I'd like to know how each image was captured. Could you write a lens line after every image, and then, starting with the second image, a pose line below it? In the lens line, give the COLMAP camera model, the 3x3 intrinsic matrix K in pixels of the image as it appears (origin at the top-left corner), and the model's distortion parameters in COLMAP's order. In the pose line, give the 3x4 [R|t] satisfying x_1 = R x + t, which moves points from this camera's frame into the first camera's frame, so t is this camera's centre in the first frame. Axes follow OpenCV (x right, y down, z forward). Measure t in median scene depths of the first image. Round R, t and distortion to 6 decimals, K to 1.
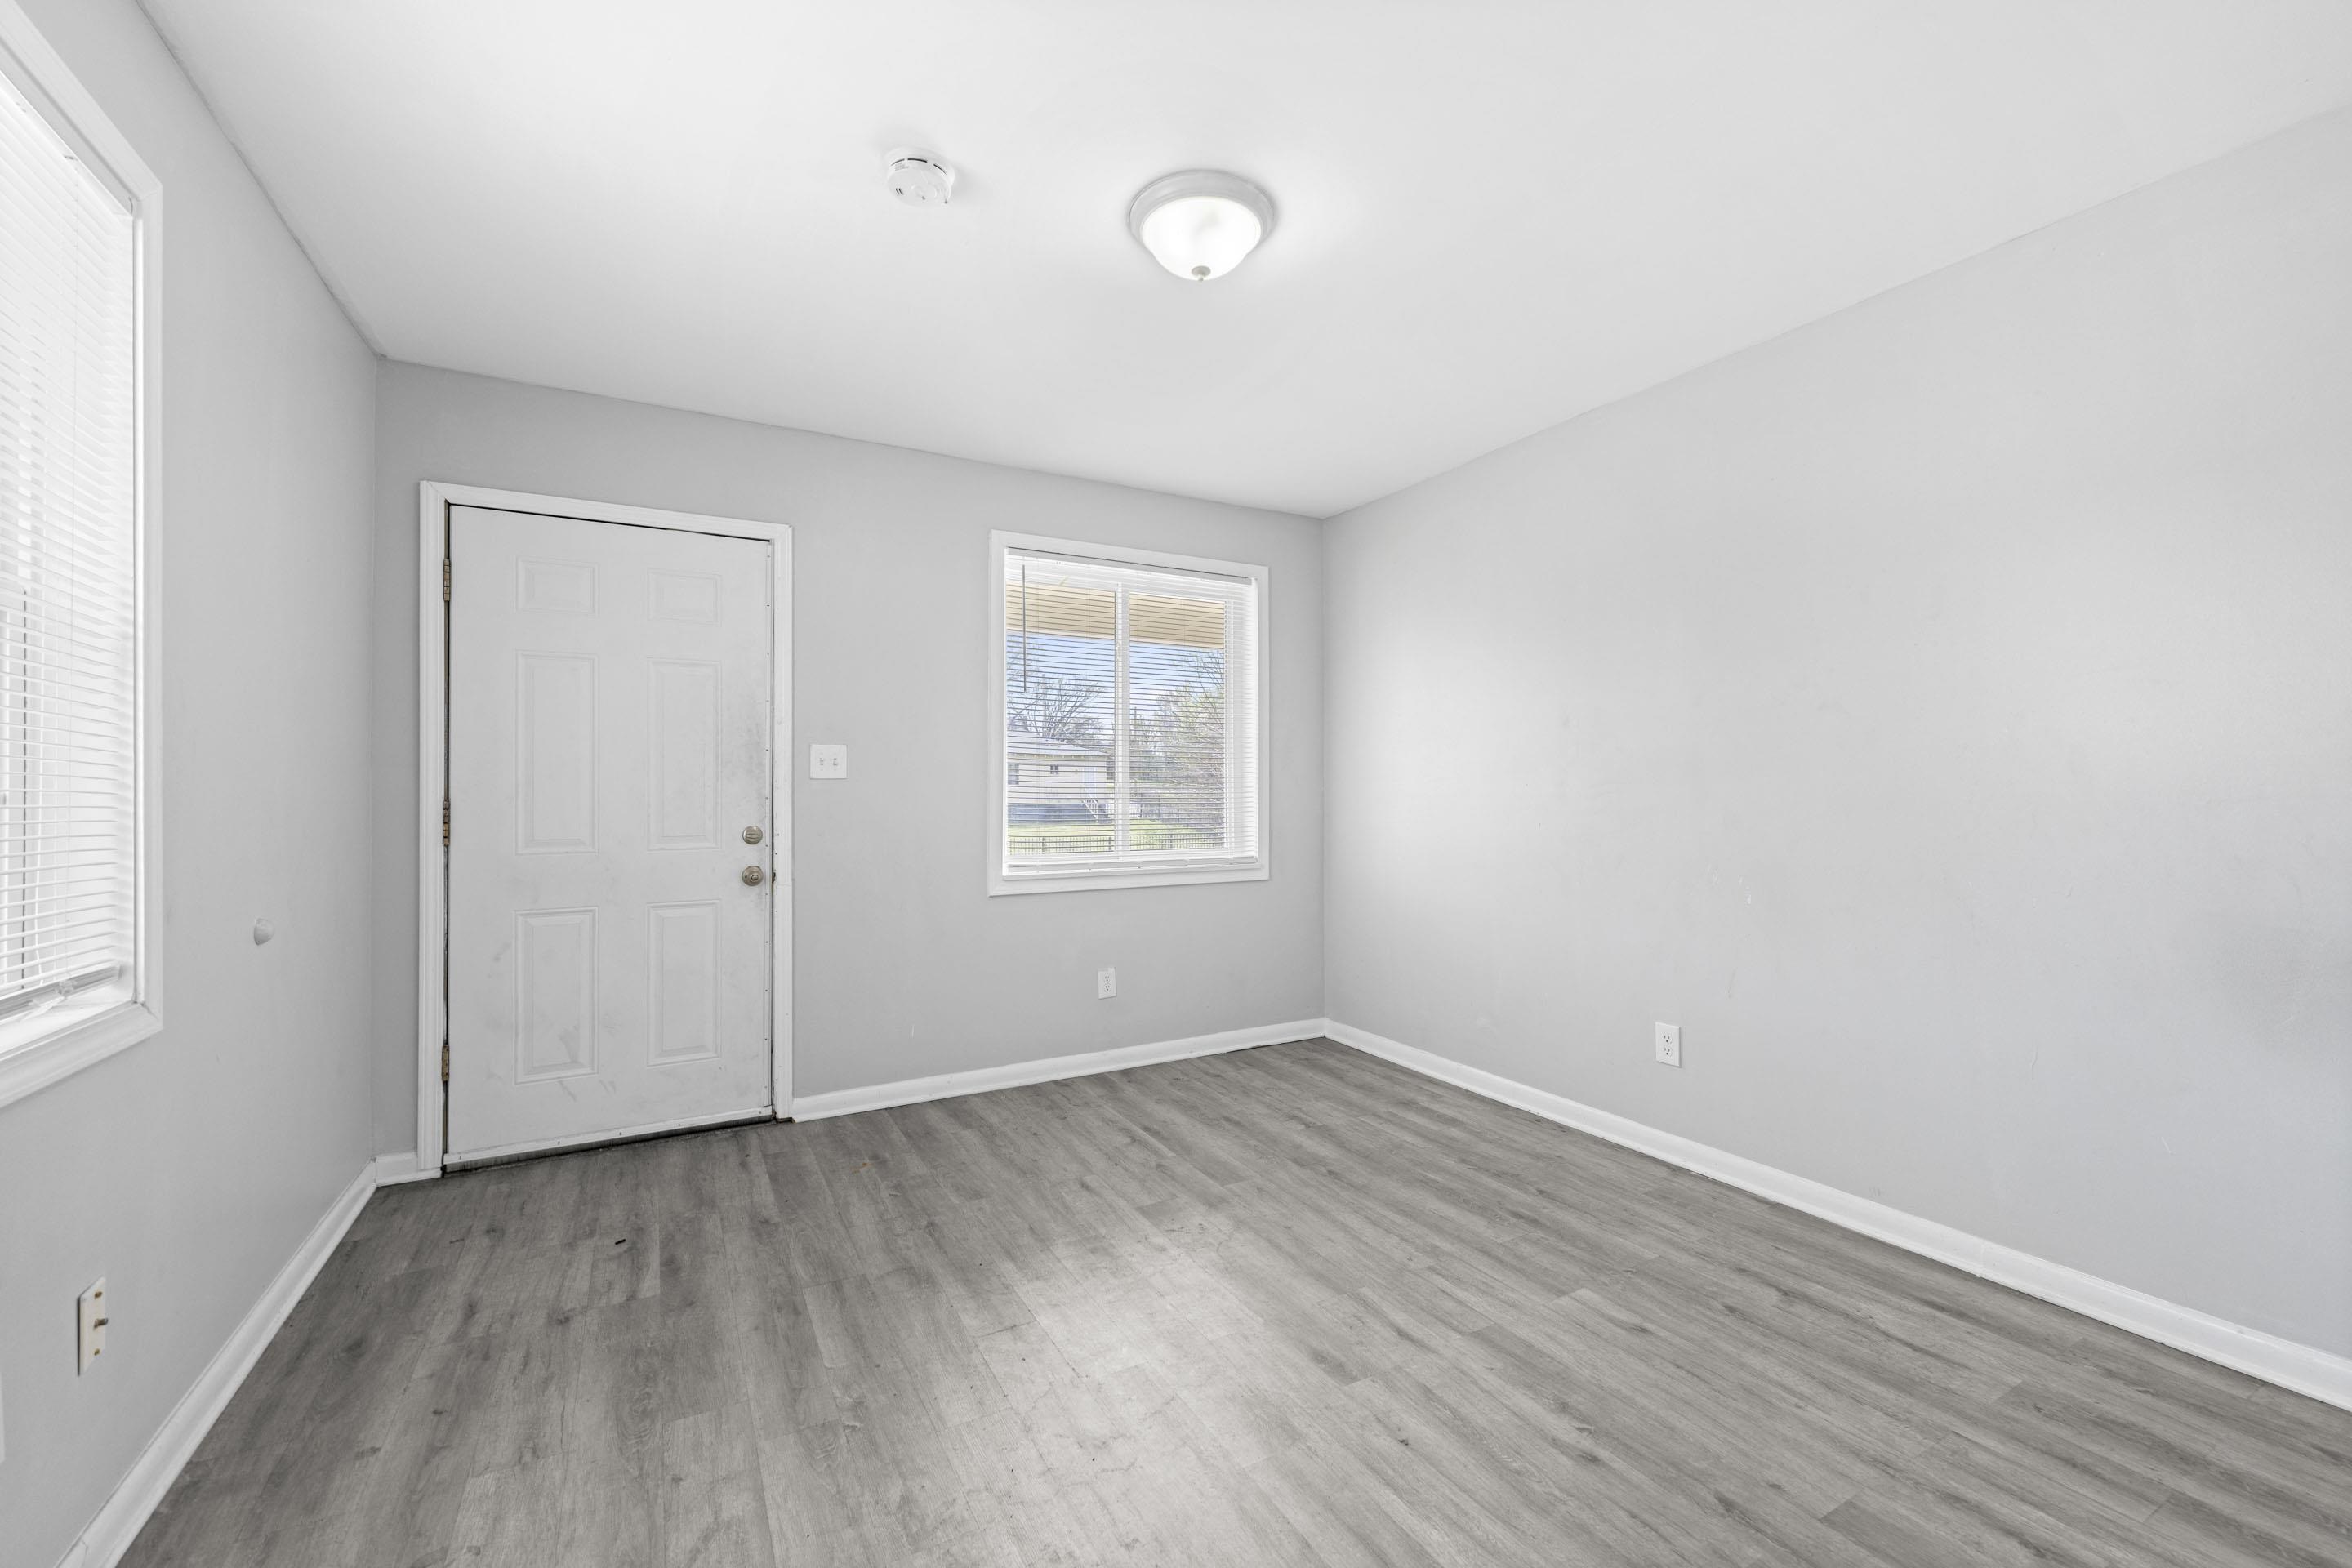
lens RADIAL K [[945.9, 0, 1176.0], [0, 945.9, 784.0], [0, 0, 1]] dist [0.002248, 0.000053]
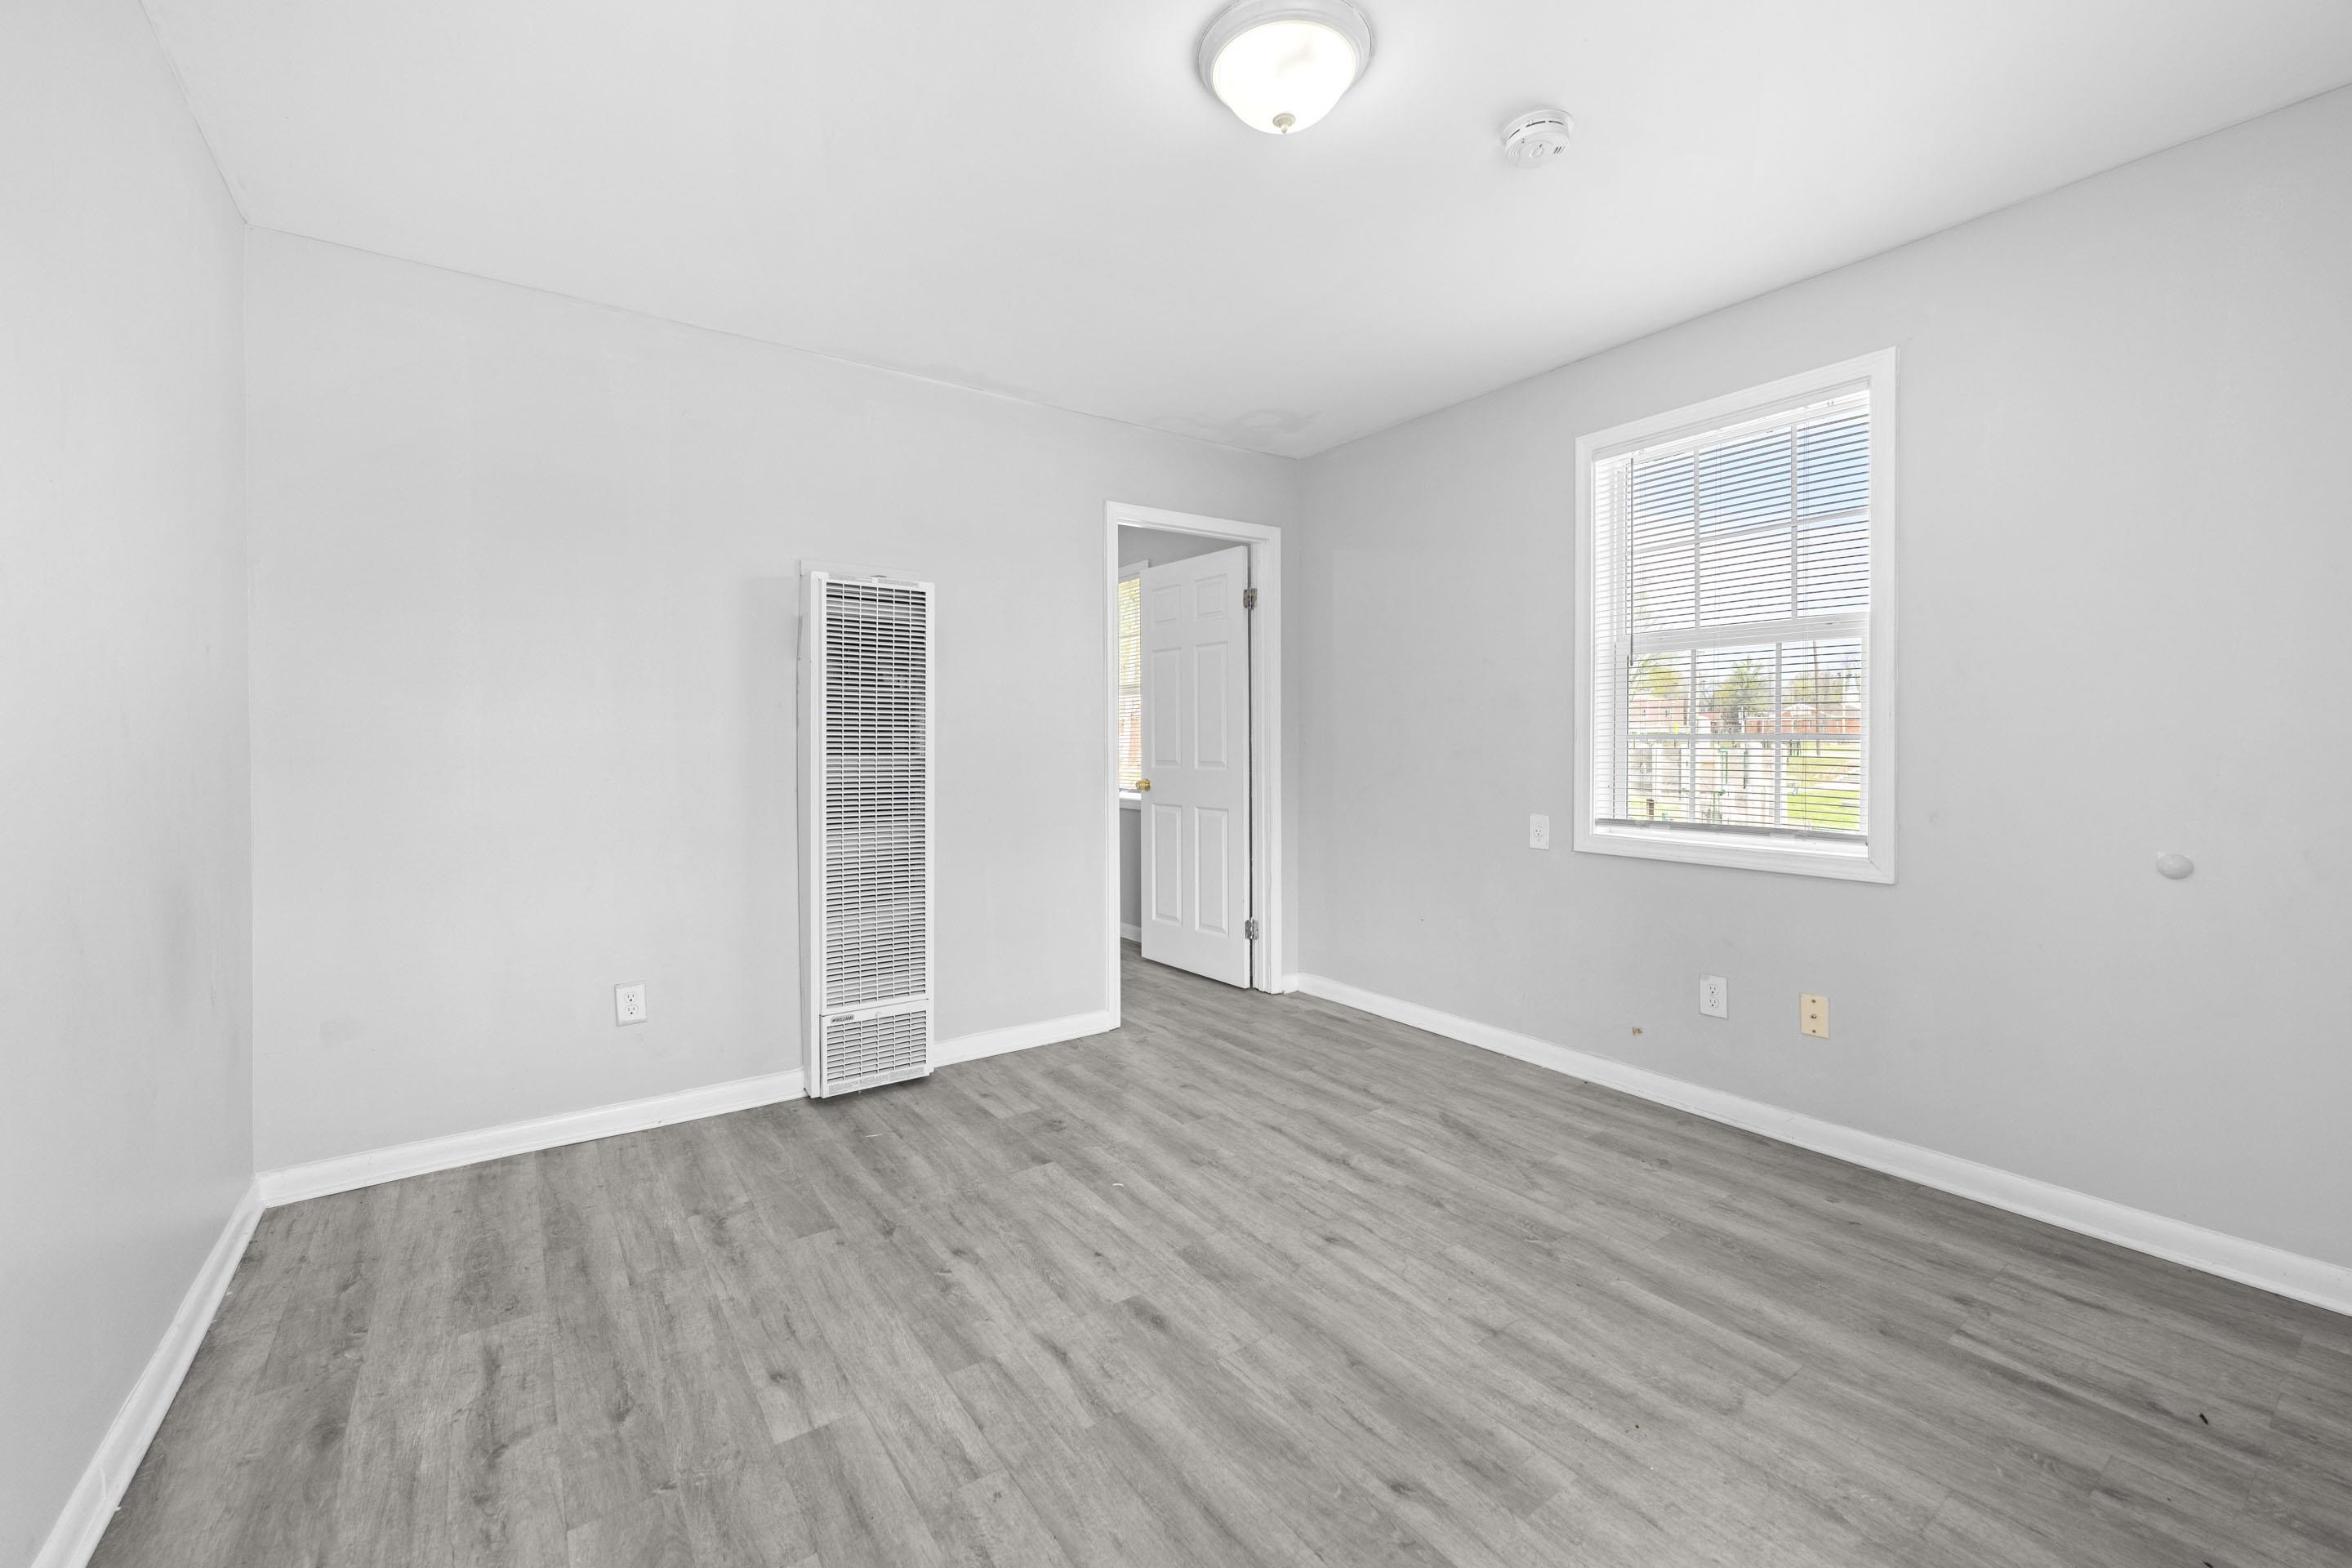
lens RADIAL K [[945.9, 0, 1176.0], [0, 945.9, 784.0], [0, 0, 1]] dist [0.002248, 0.000053]
pose [[-0.993704, 0.013601, -0.111209, 0.228016], [0.009373, 0.999217, 0.038449, 0.016313], [0.111644, 0.037164, -0.993053, 1.899446]]
